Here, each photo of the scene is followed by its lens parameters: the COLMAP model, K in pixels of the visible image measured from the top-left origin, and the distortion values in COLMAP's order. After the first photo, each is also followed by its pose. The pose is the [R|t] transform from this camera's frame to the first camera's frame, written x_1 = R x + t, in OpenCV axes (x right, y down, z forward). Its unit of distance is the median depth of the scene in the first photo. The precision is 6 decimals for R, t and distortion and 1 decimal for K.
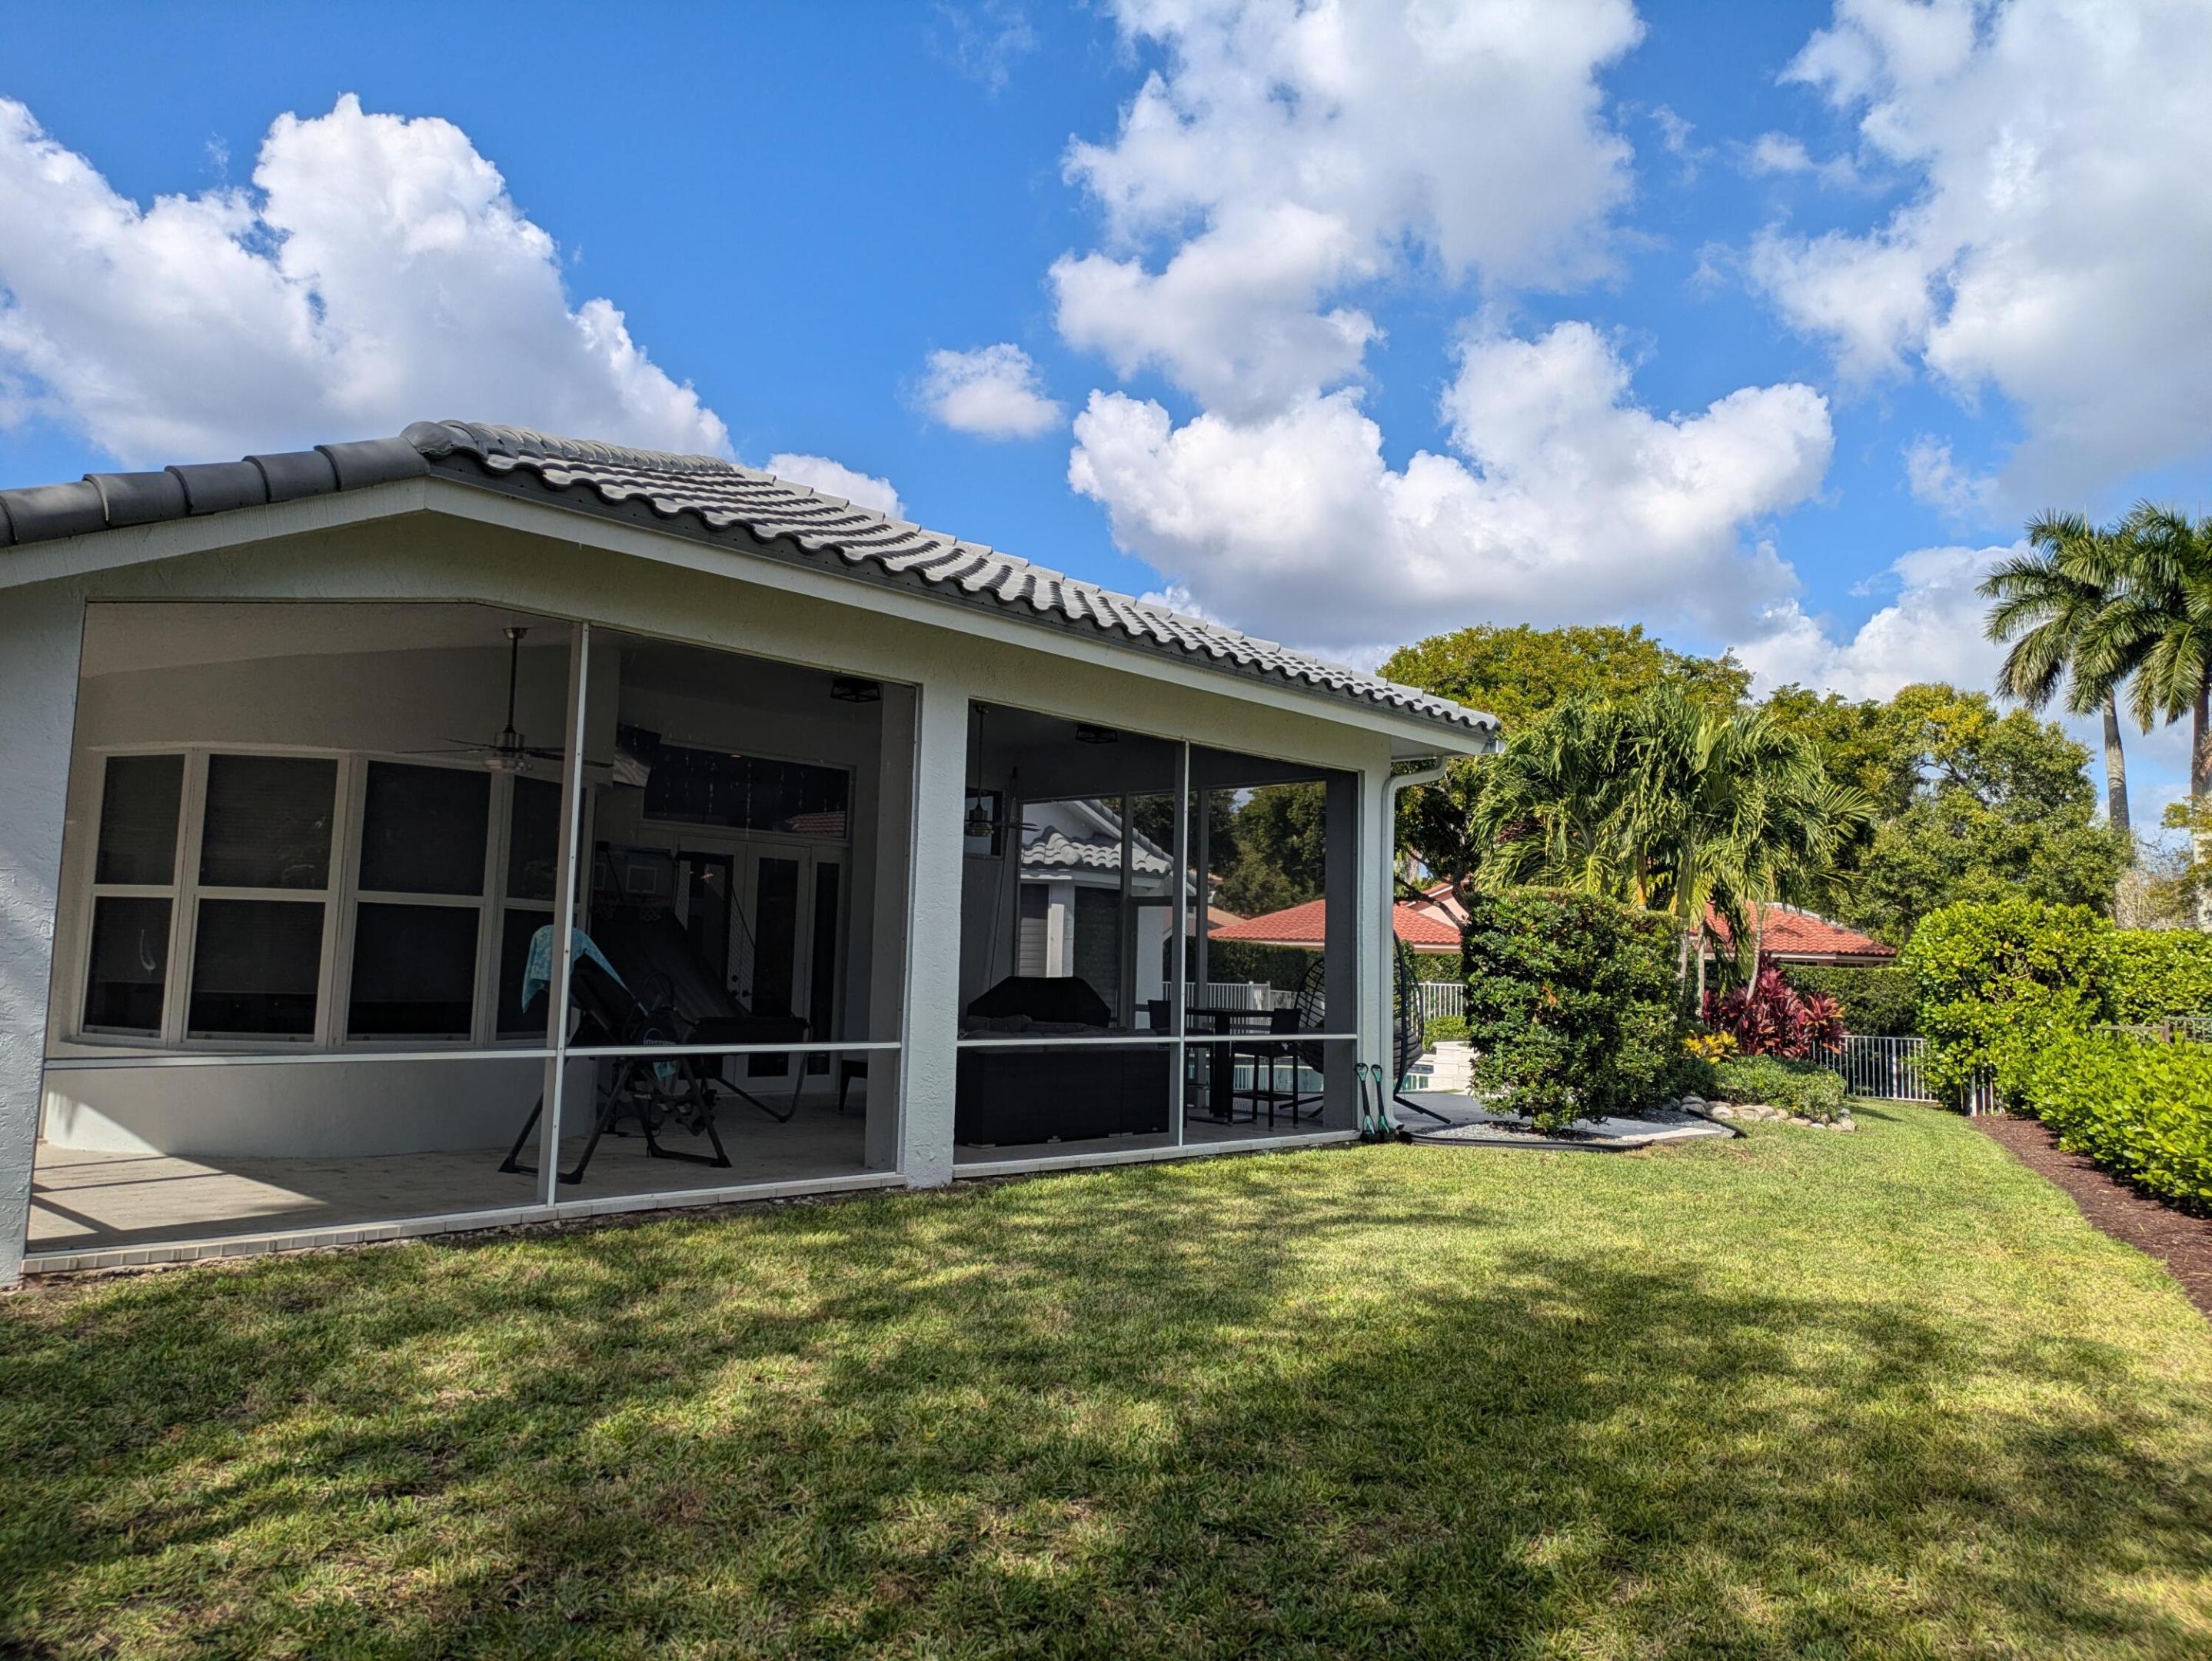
lens RADIAL K [[1628.2, 0, 1090.5], [0, 1628.2, 816.8], [0, 0, 1]] dist [0.061043, -0.050189]
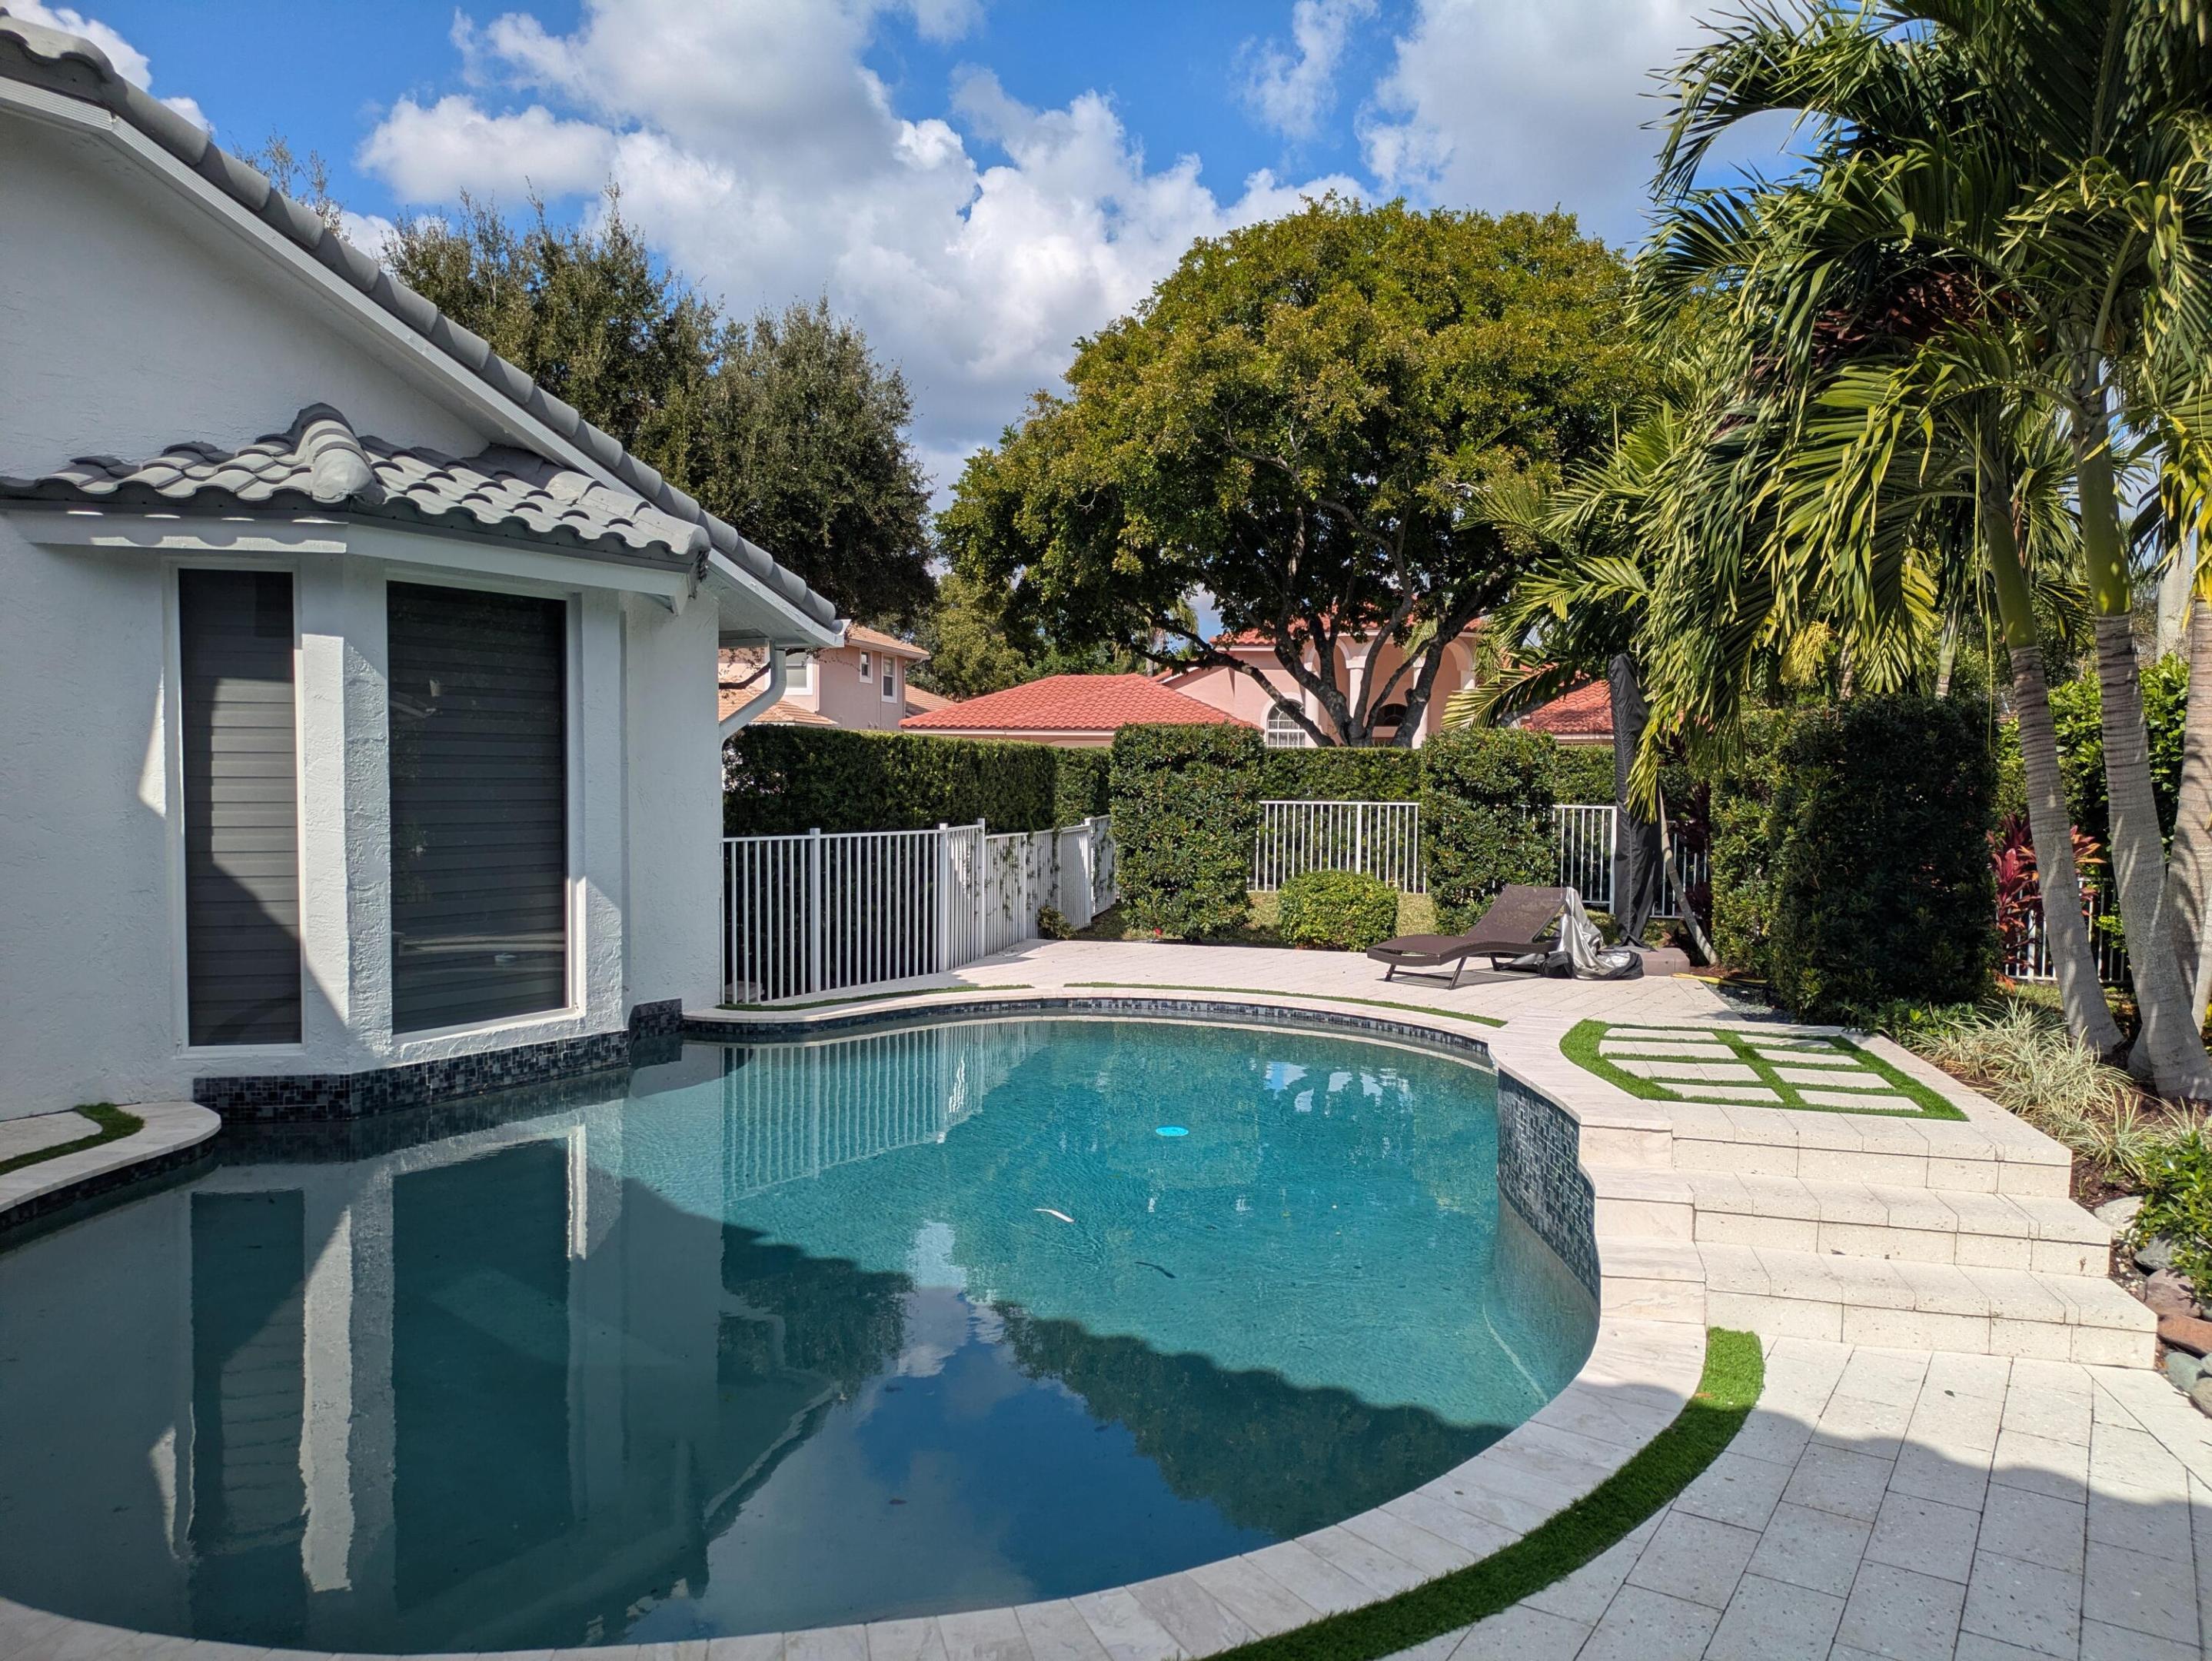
lens RADIAL K [[1628.2, 0, 1126.5], [0, 1628.2, 854.0], [0, 0, 1]] dist [0.061043, -0.050189]
pose [[0.981635, -0.028826, 0.188580, 0.044820], [-0.000205, 0.988358, 0.152148, 0.028473], [-0.190770, -0.149392, 0.970200, 0.391611]]
